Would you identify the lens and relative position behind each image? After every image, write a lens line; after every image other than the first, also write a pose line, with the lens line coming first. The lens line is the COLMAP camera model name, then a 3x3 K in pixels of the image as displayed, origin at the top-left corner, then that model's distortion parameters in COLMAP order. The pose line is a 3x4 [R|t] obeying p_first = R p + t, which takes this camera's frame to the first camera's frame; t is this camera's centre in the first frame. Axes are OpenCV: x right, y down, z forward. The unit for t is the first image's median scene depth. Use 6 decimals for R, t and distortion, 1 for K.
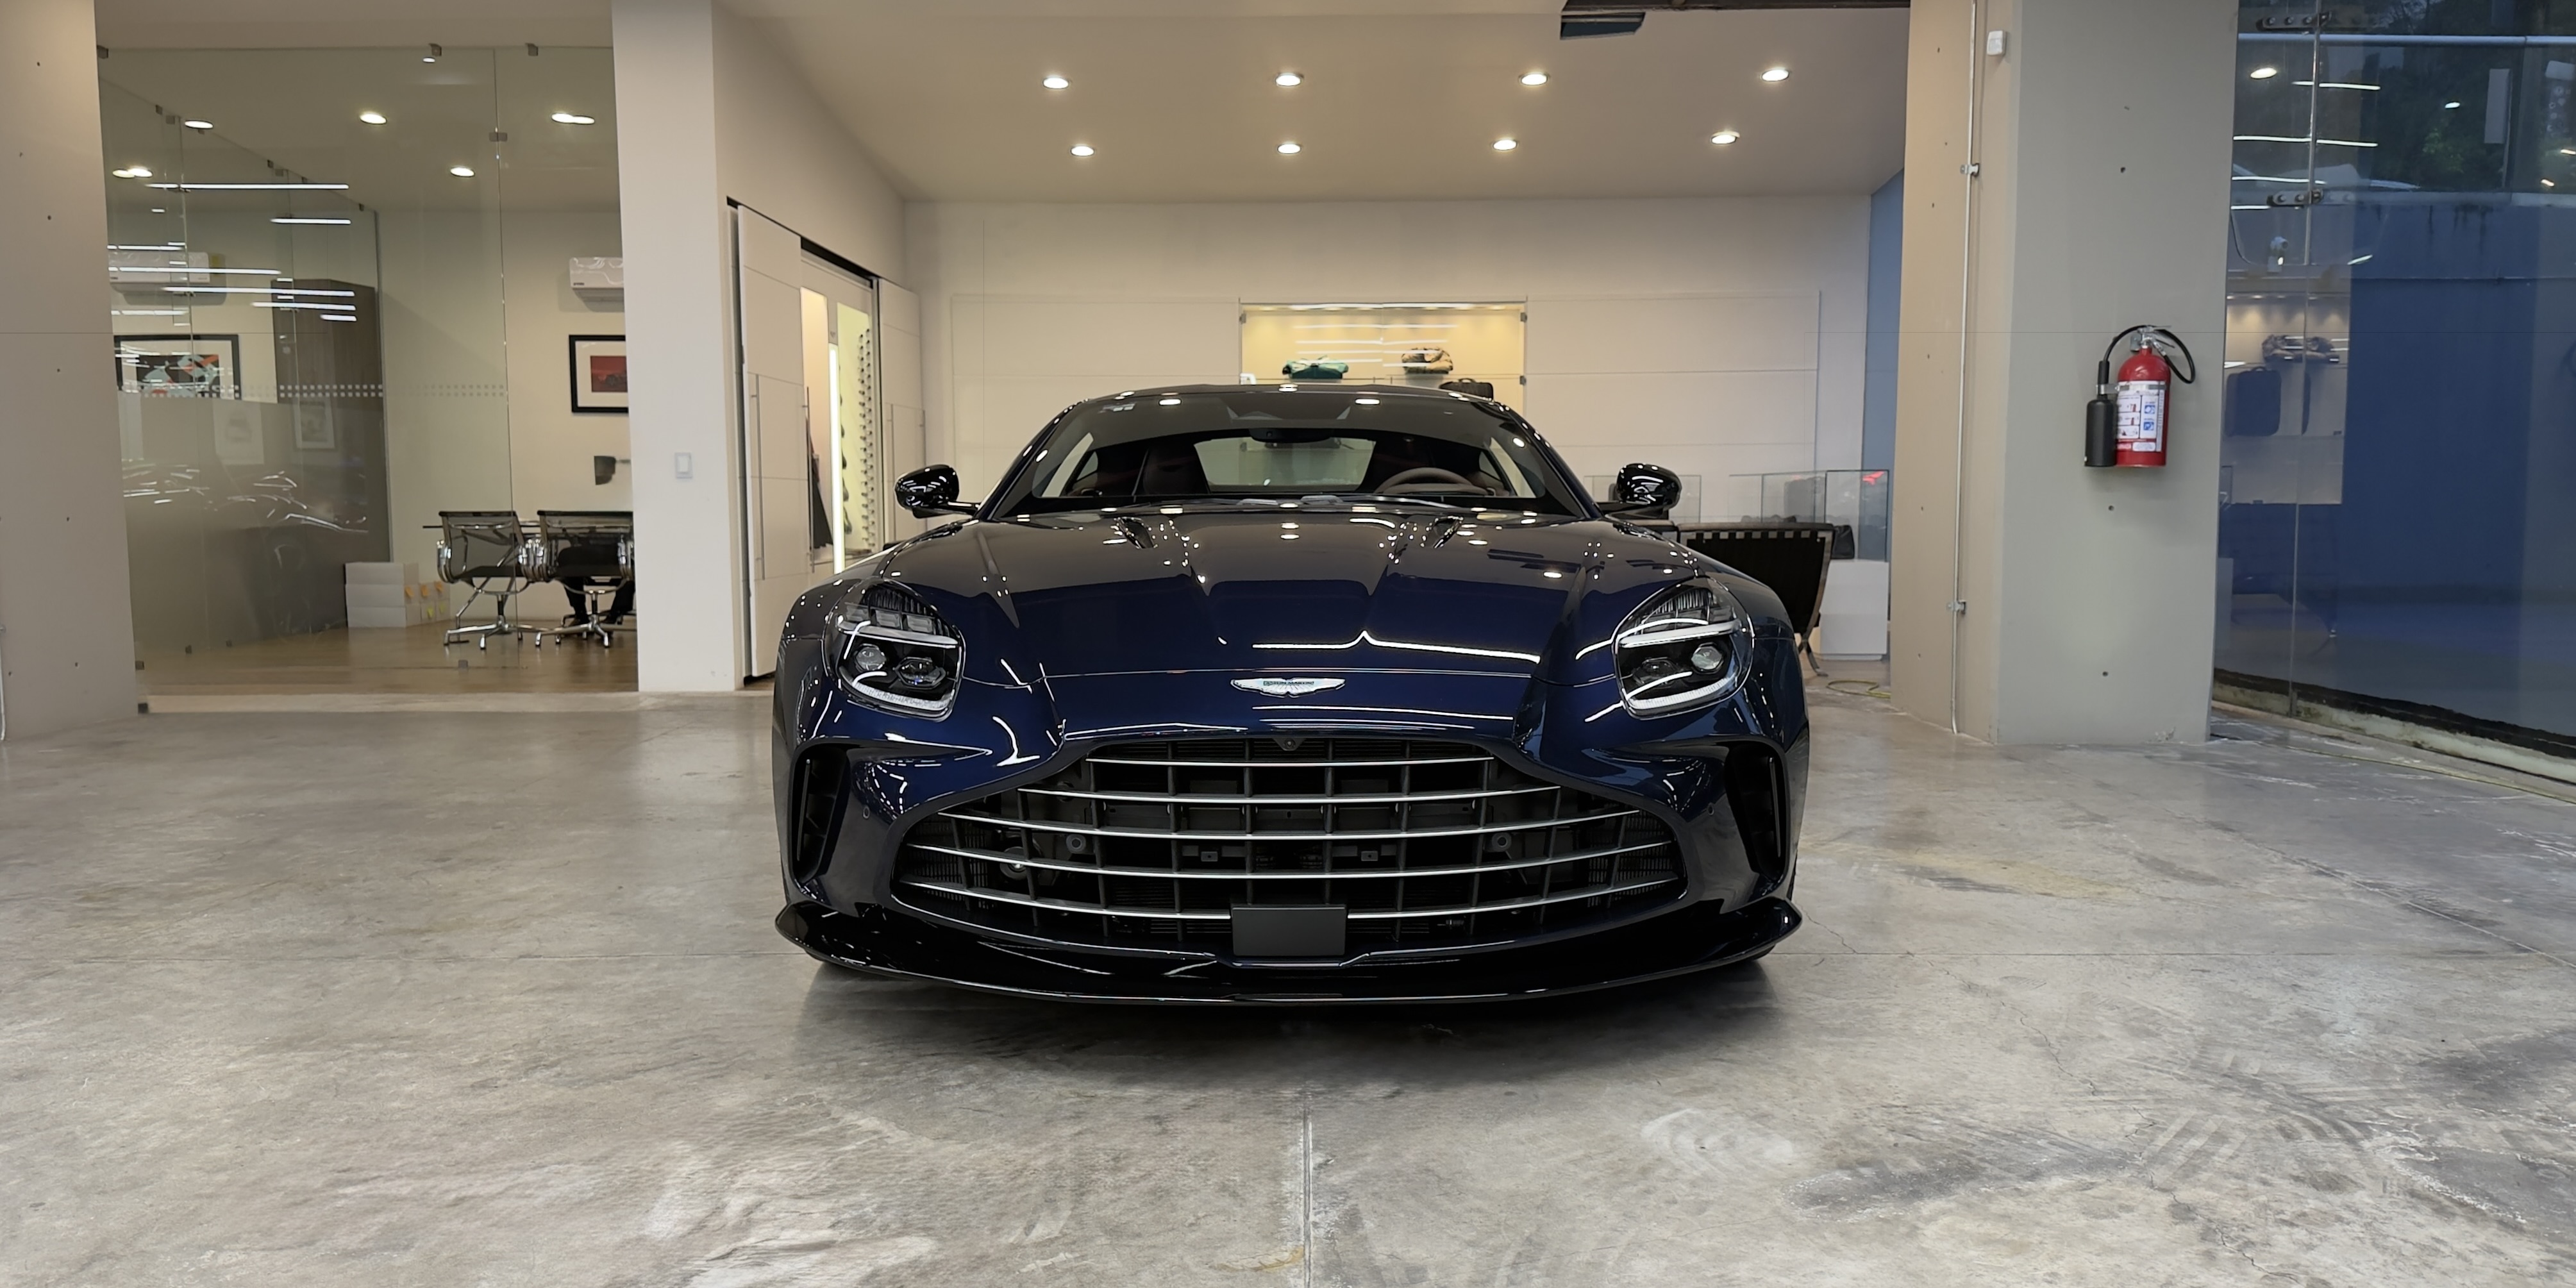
lens RADIAL K [[1773.5, 0, 1243.5], [0, 1773.5, 658.9], [0, 0, 1]] dist [0.164512, -0.361756]
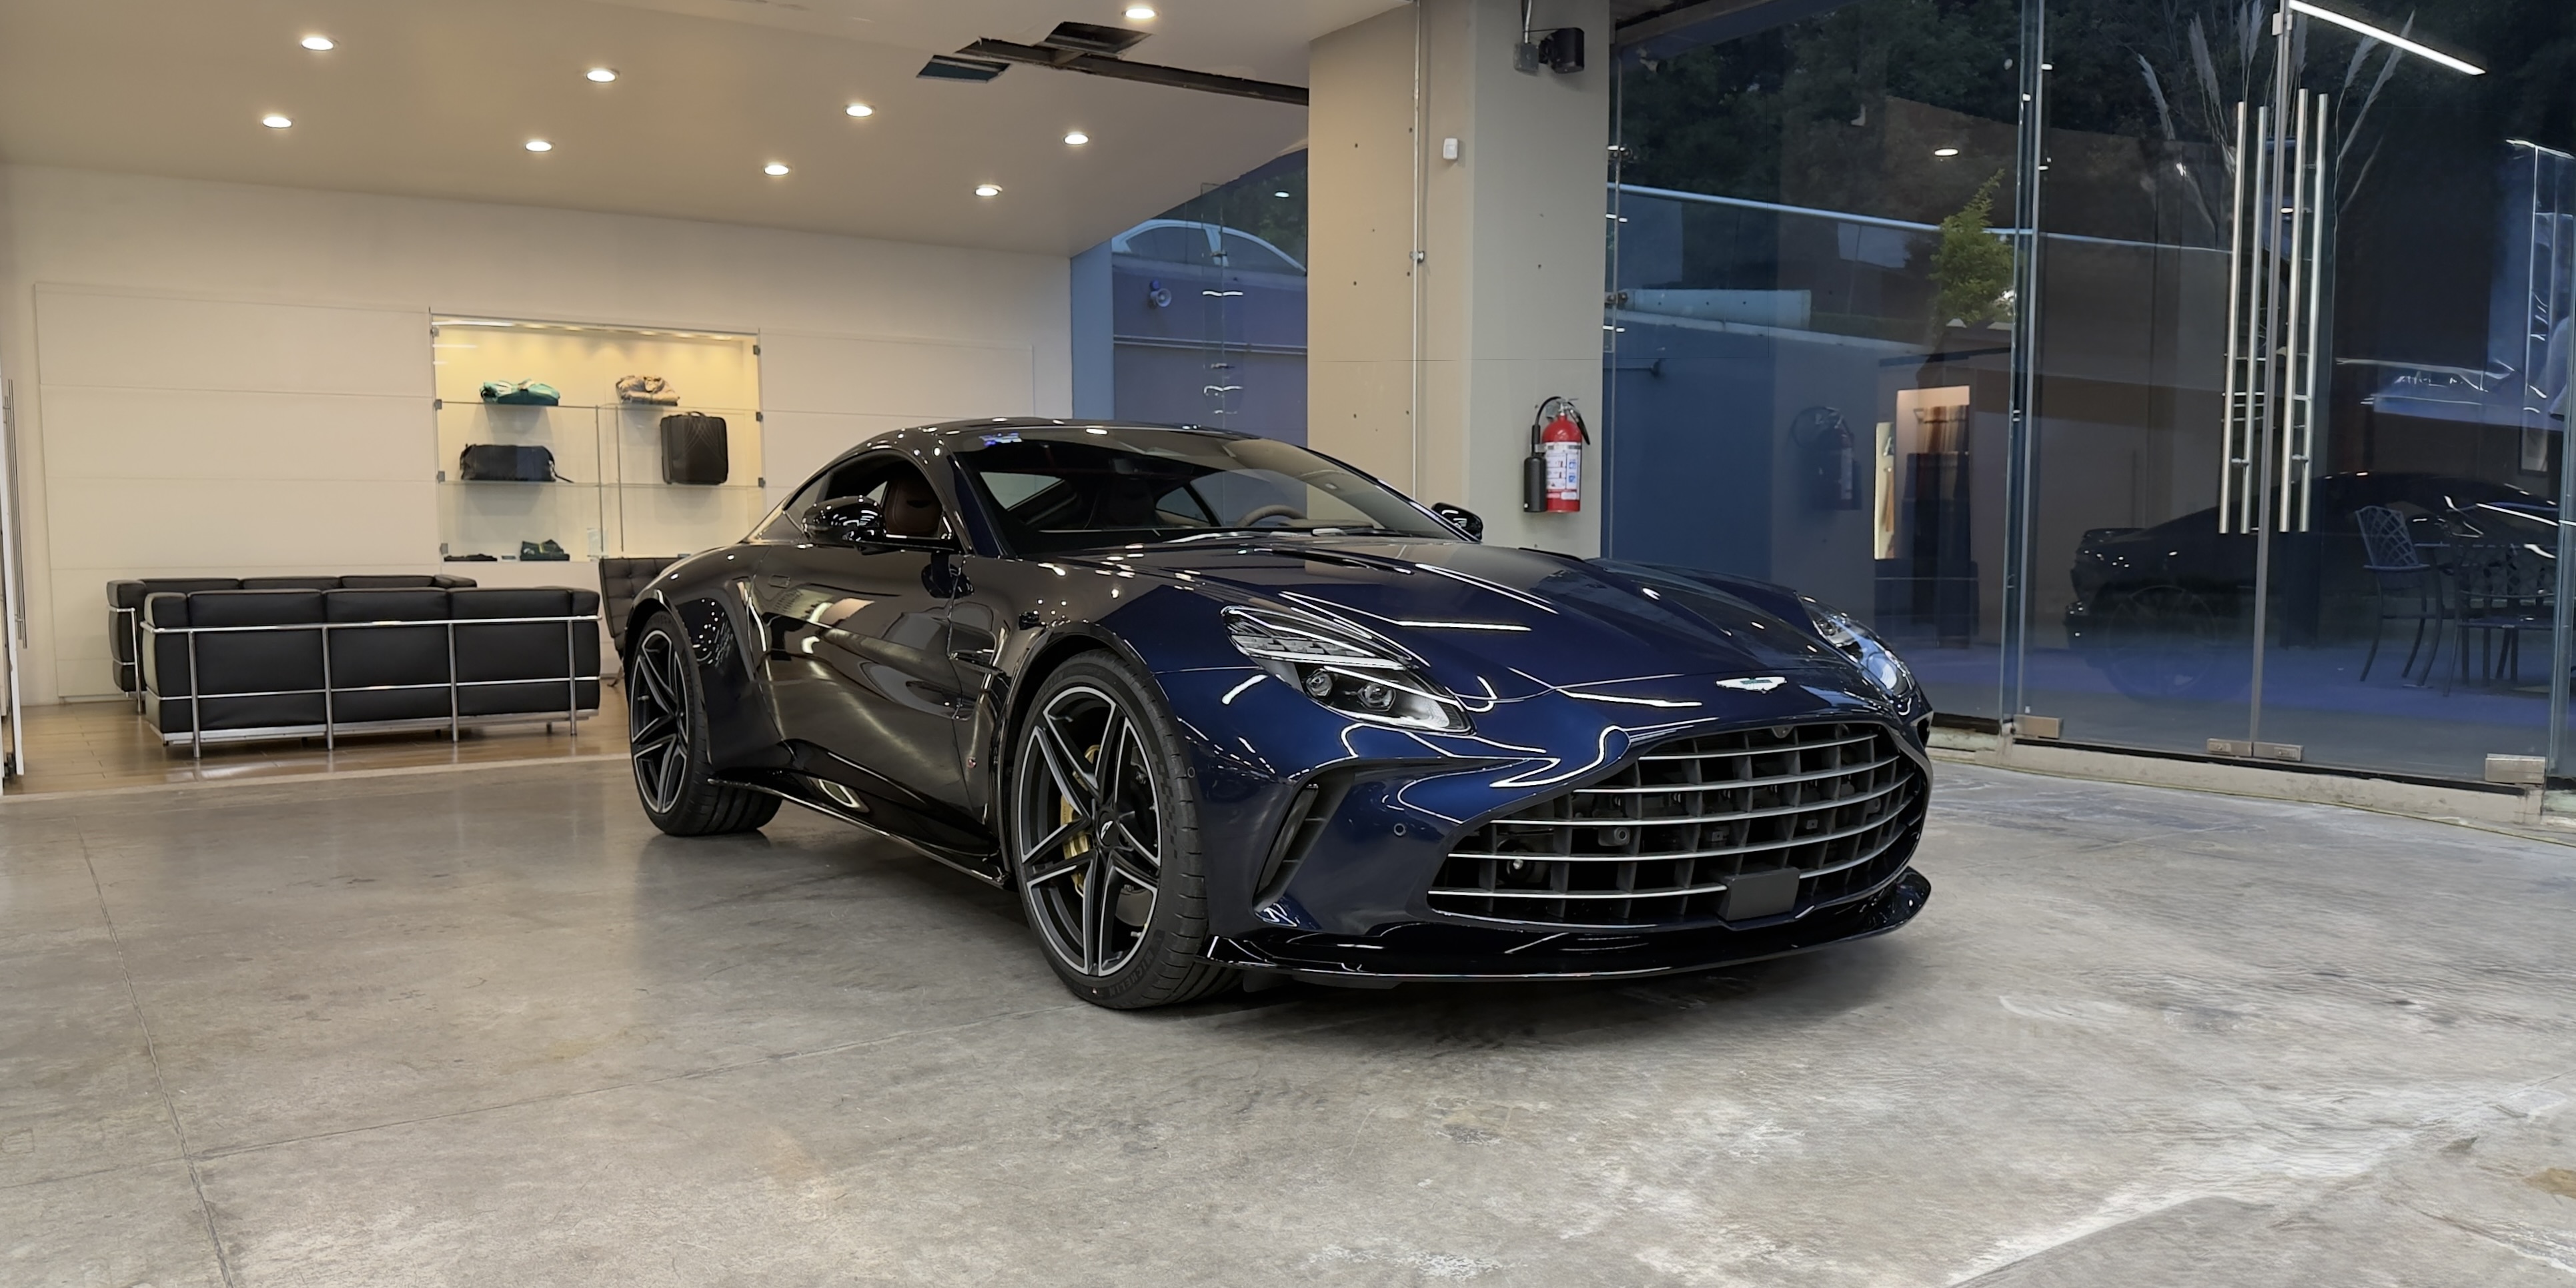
lens RADIAL K [[1868.6, 0, 1221.6], [0, 1868.6, 691.7], [0, 0, 1]] dist [0.186226, -0.370690]
pose [[0.832126, -0.046413, 0.552641, -0.753032], [0.053534, 0.998561, 0.003255, -0.002363], [-0.551997, 0.026876, 0.833413, 0.122543]]
